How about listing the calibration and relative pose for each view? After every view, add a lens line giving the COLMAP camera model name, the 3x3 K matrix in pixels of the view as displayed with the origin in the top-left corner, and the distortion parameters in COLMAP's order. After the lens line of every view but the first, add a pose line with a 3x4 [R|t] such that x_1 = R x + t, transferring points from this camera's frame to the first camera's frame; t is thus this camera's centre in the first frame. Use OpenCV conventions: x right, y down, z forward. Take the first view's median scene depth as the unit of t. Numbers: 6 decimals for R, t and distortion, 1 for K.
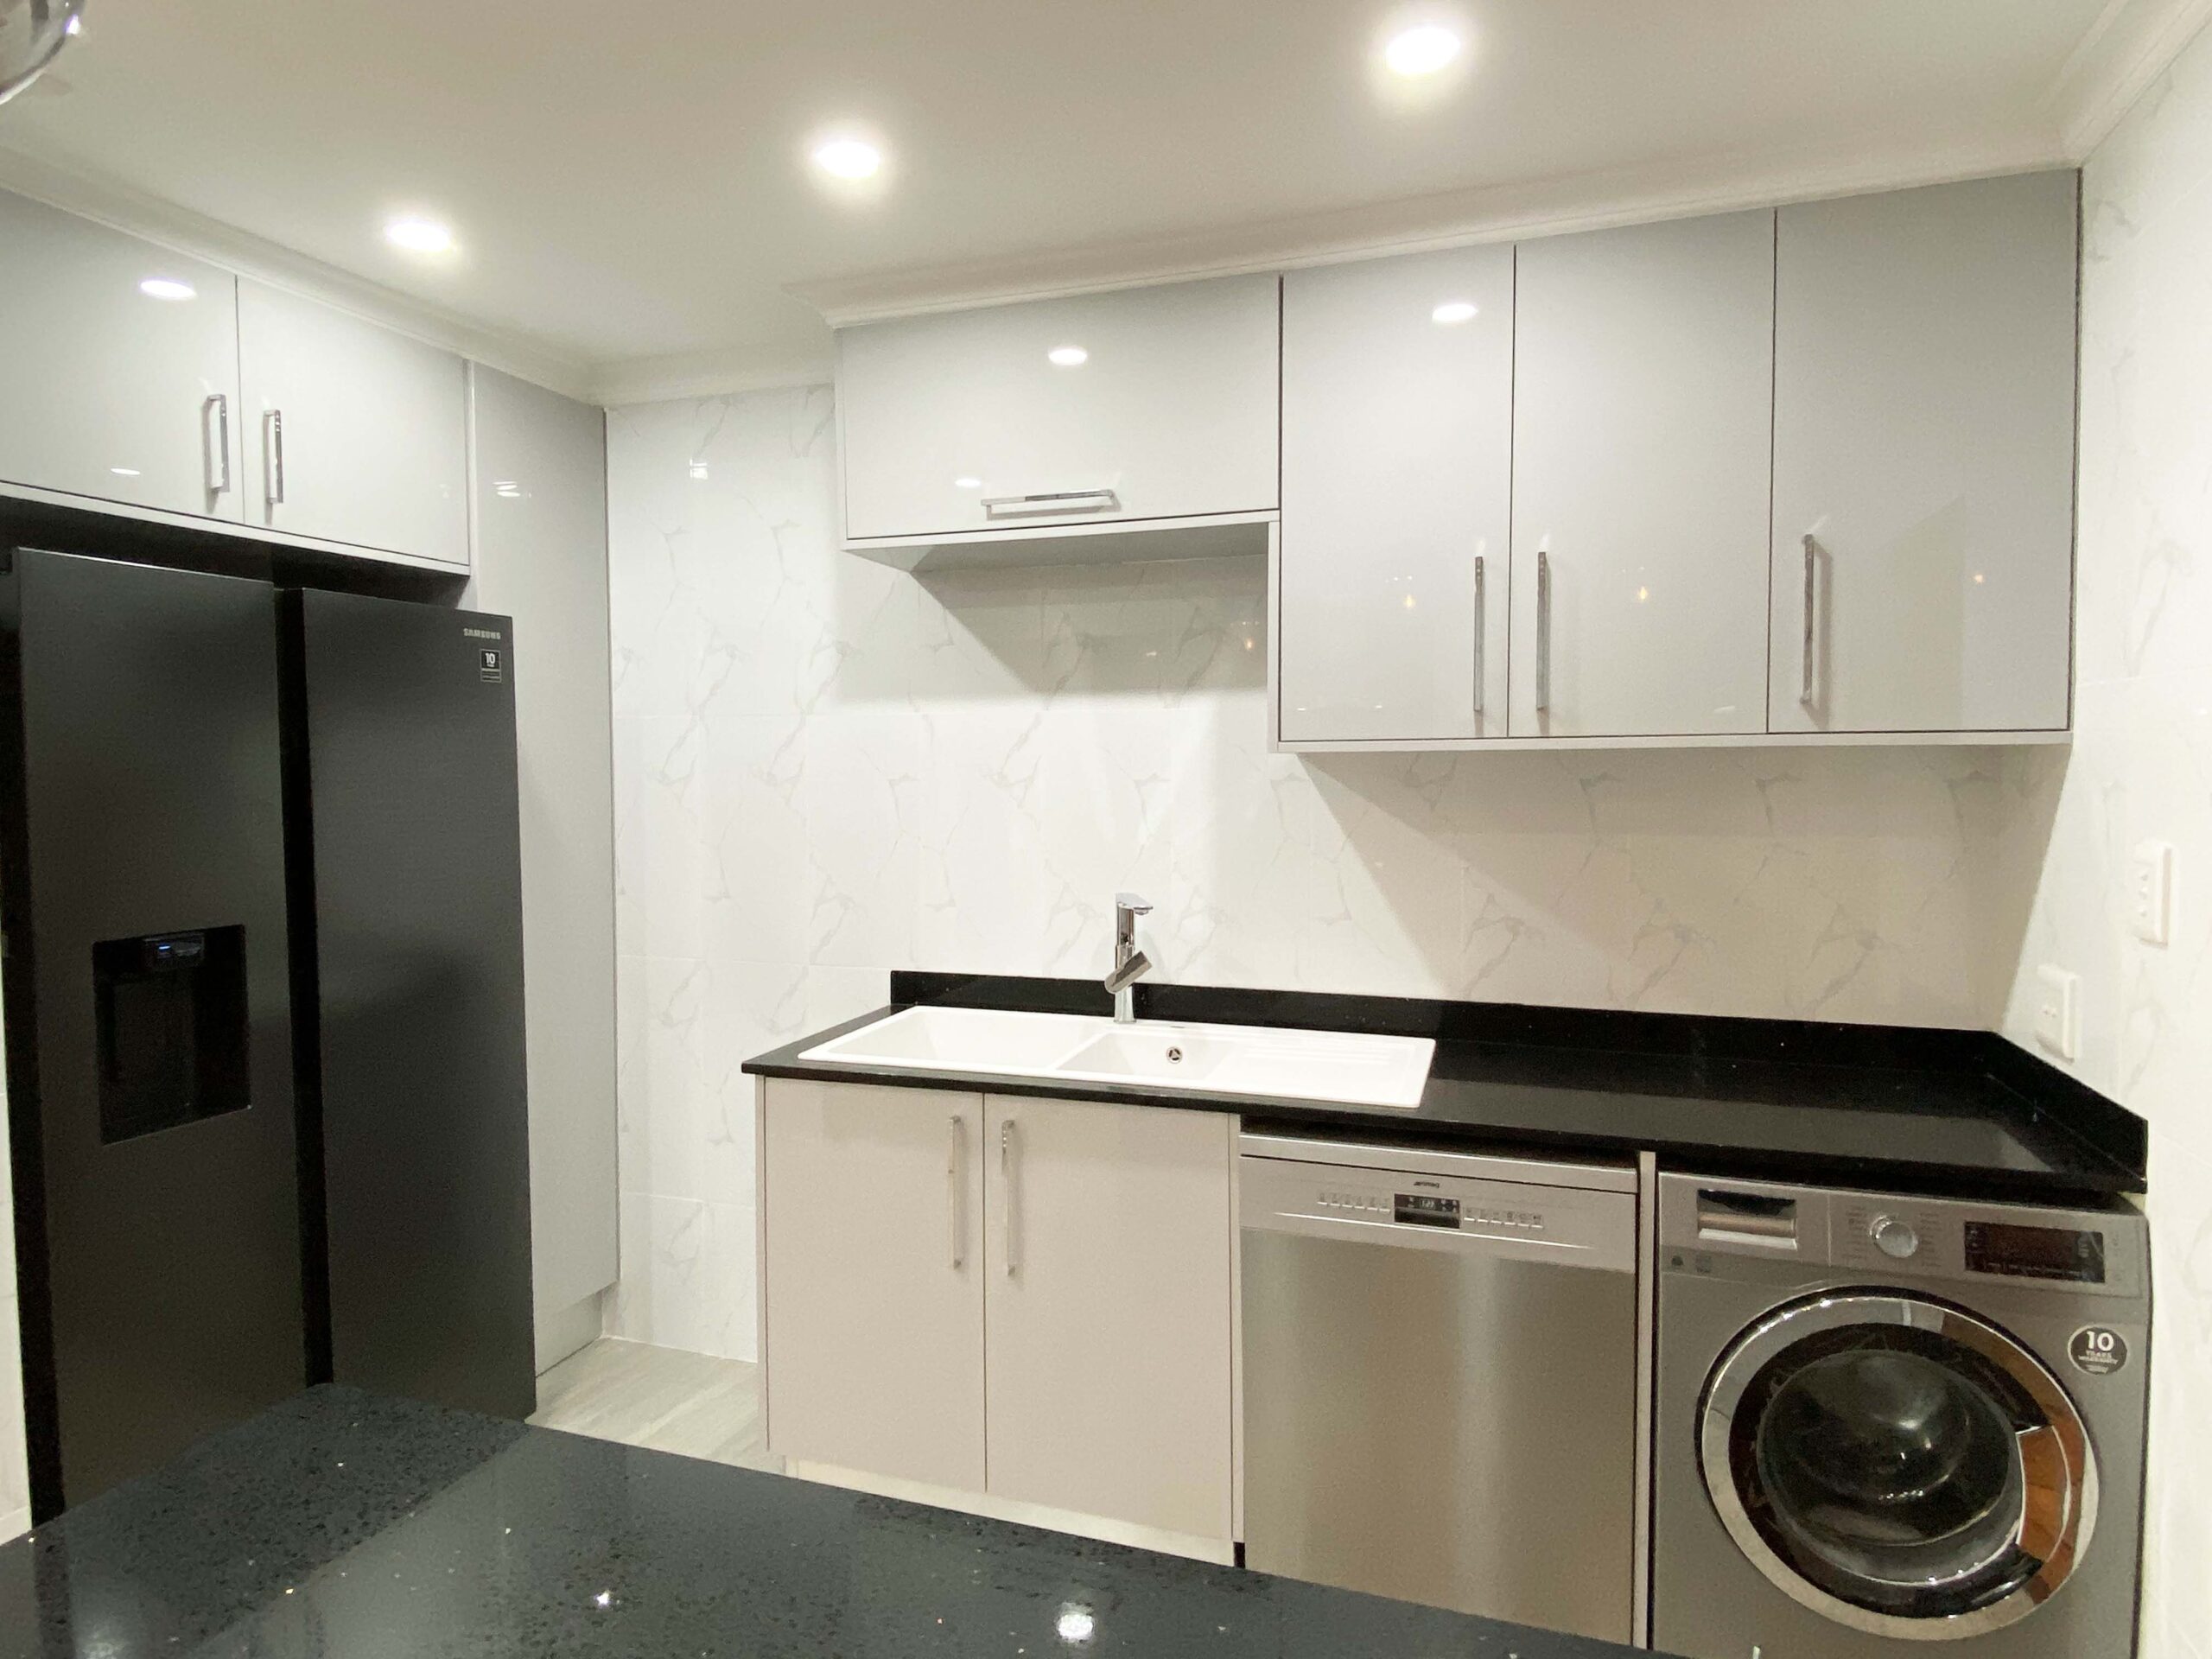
lens RADIAL K [[1206.8, 0, 1119.9], [0, 1206.8, 819.6], [0, 0, 1]] dist [0.052938, -0.049362]
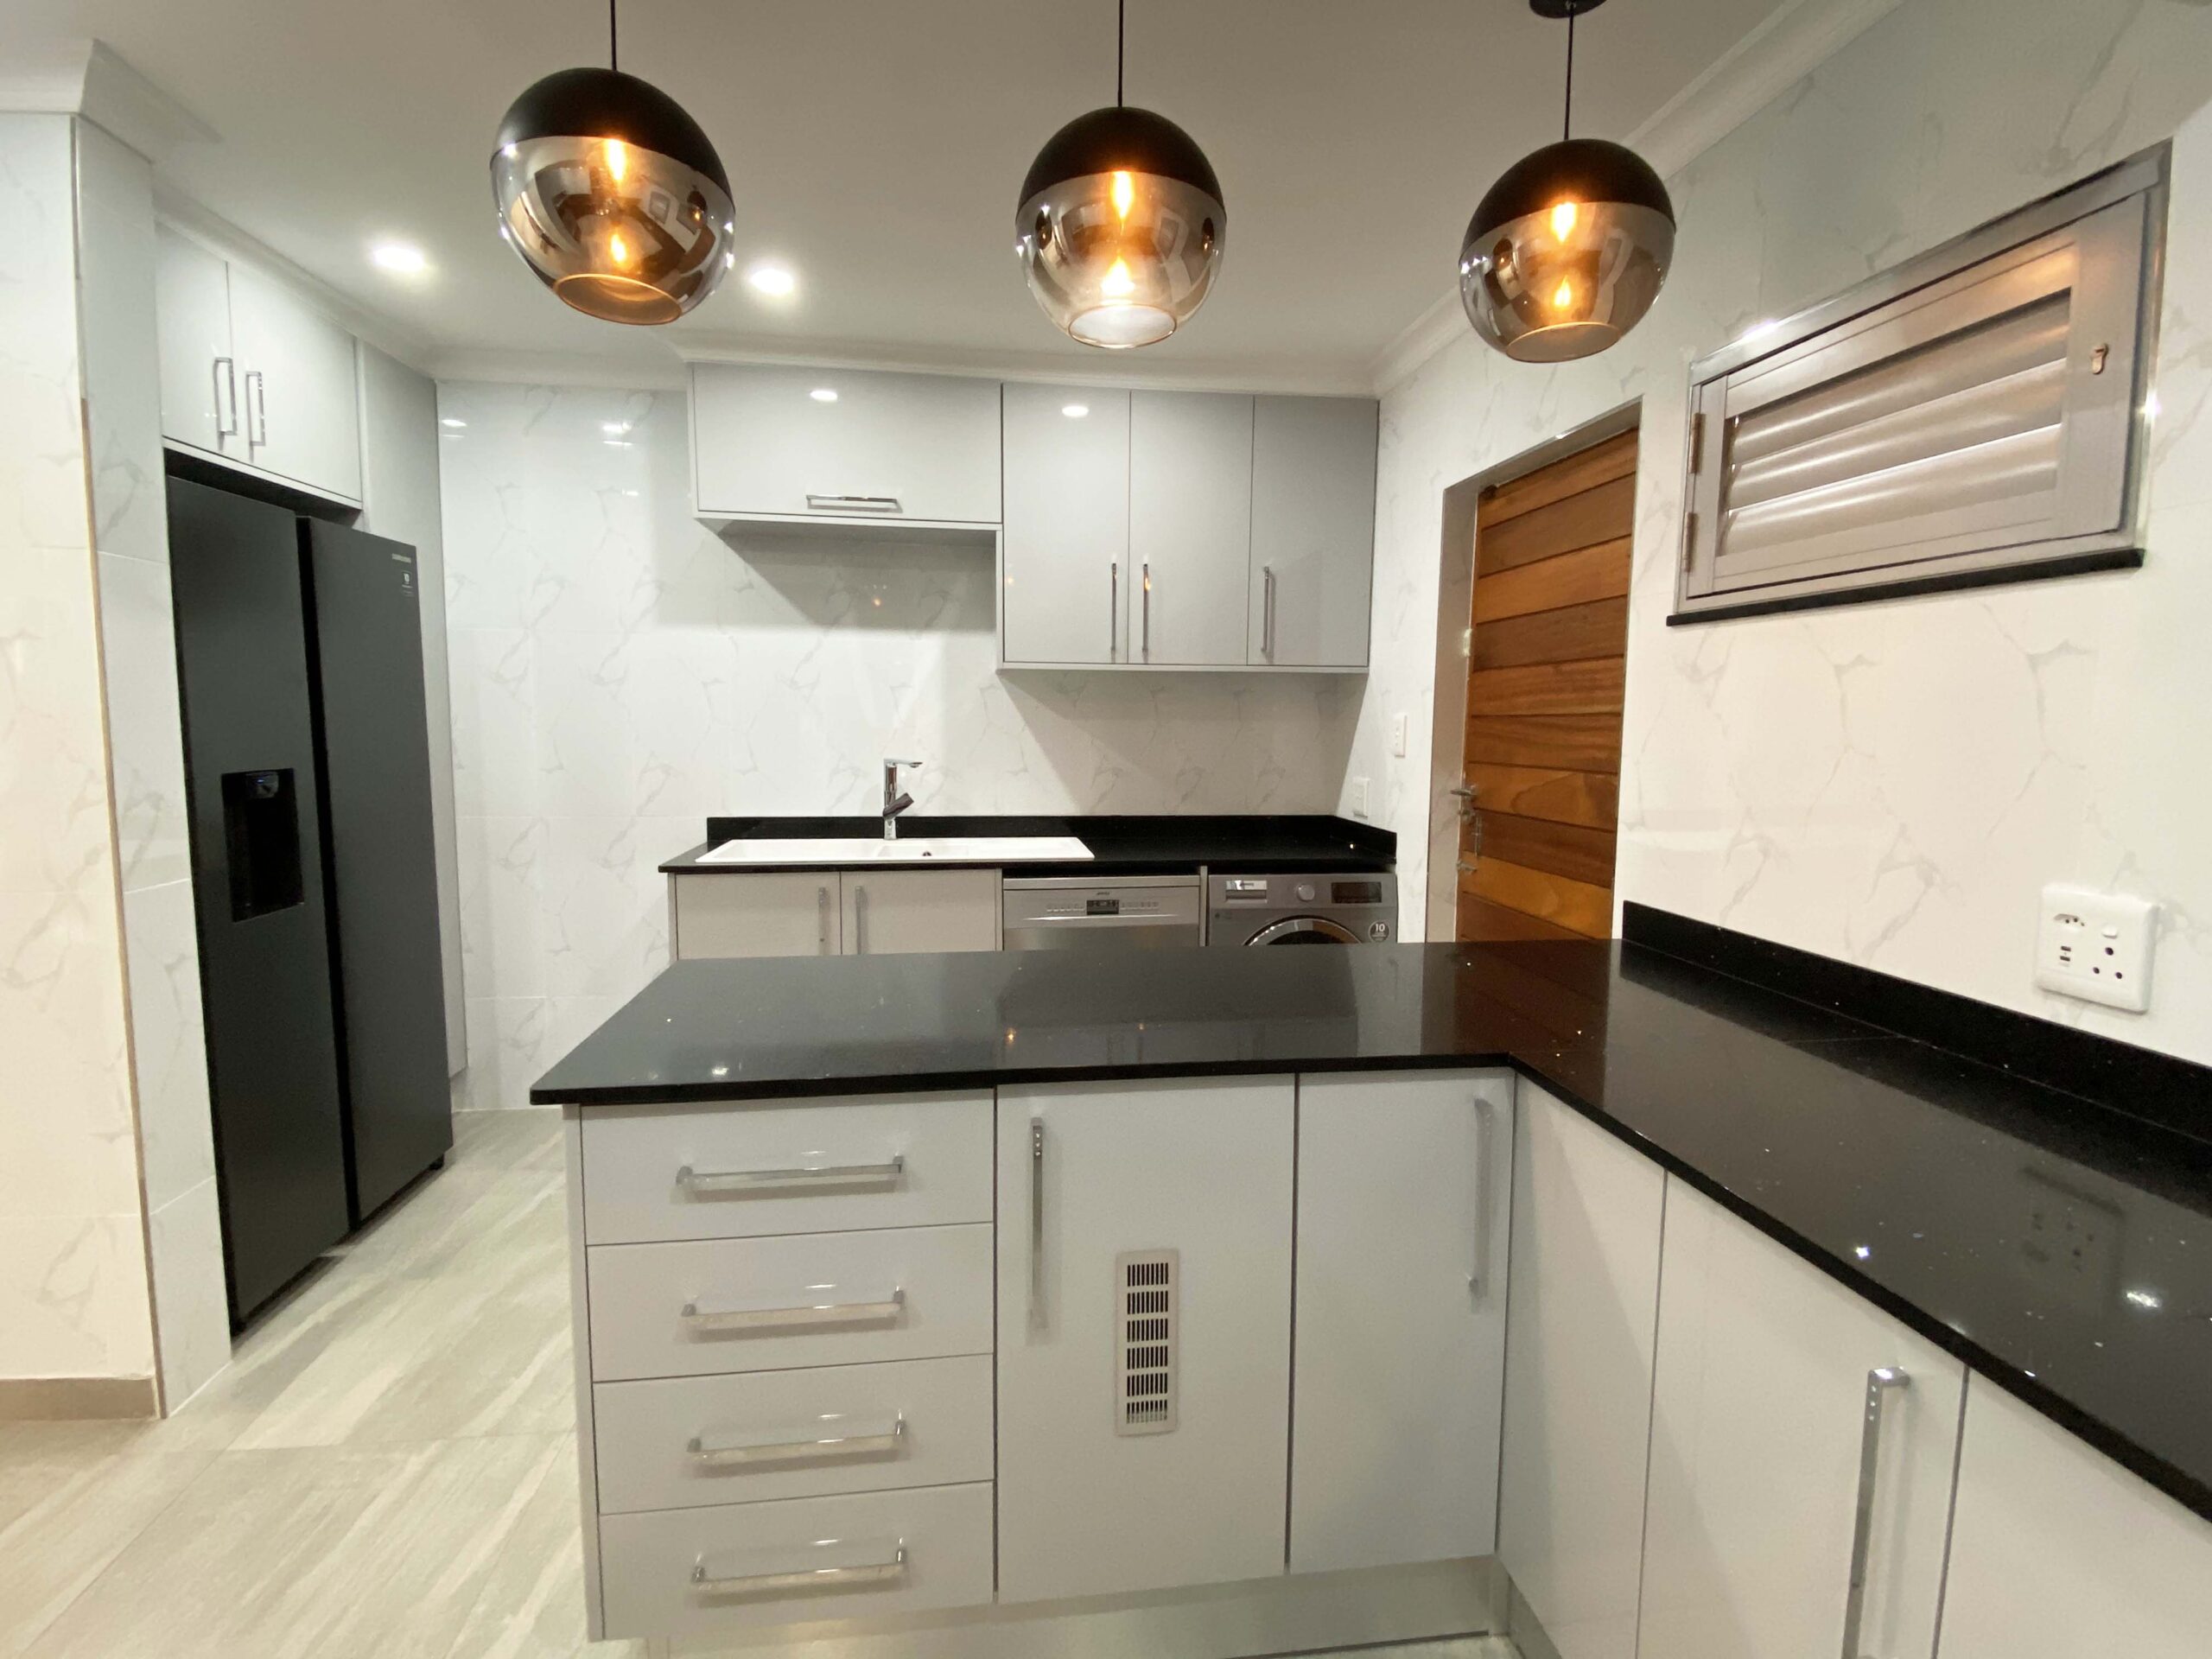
lens RADIAL K [[1055.5, 0, 1106.0], [0, 1055.5, 829.5], [0, 0, 1]] dist [0.047043, -0.036742]
pose [[0.900788, -0.032718, 0.433026, -0.405871], [0.004466, 0.997803, 0.066102, 0.076562], [-0.434237, -0.057610, 0.898955, -0.438681]]
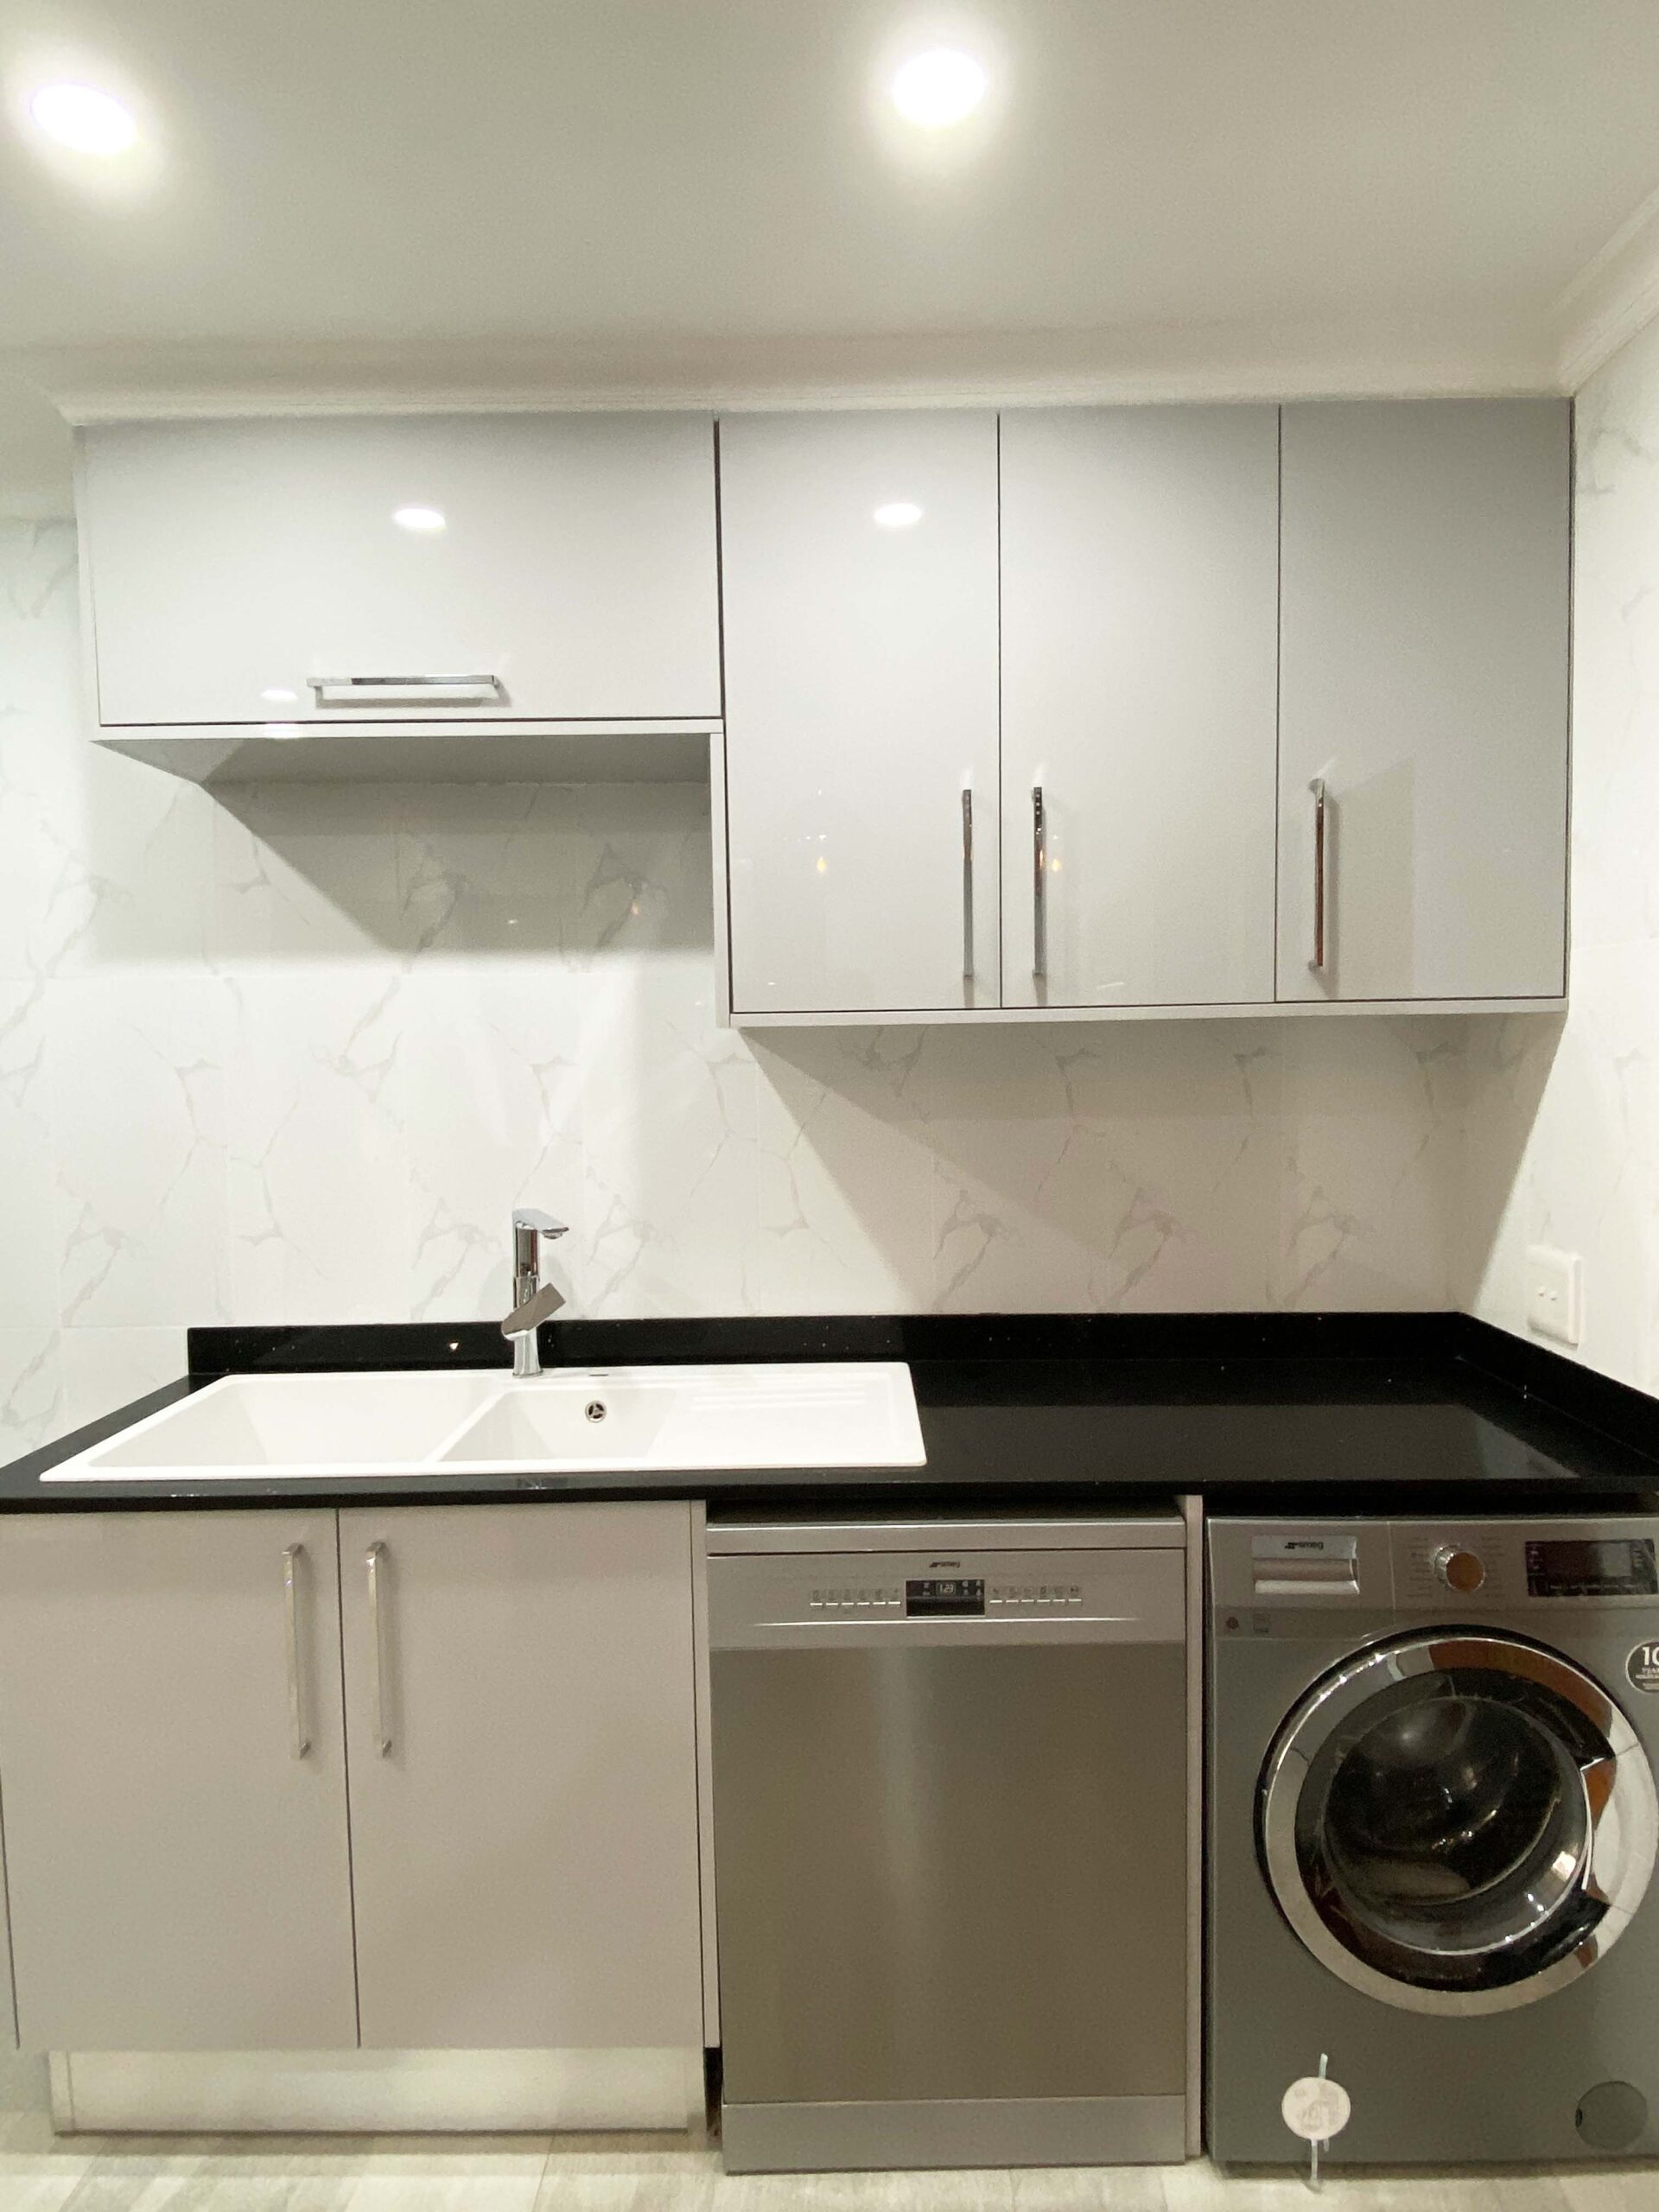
lens RADIAL K [[1206.8, 0, 842.6], [0, 1206.8, 1113.3], [0, 0, 1]] dist [0.052938, -0.049362]
pose [[0.953690, -0.026300, 0.299640, -0.038033], [0.023216, 0.999635, 0.013848, -0.008282], [-0.299895, -0.006250, 0.953952, 0.225262]]
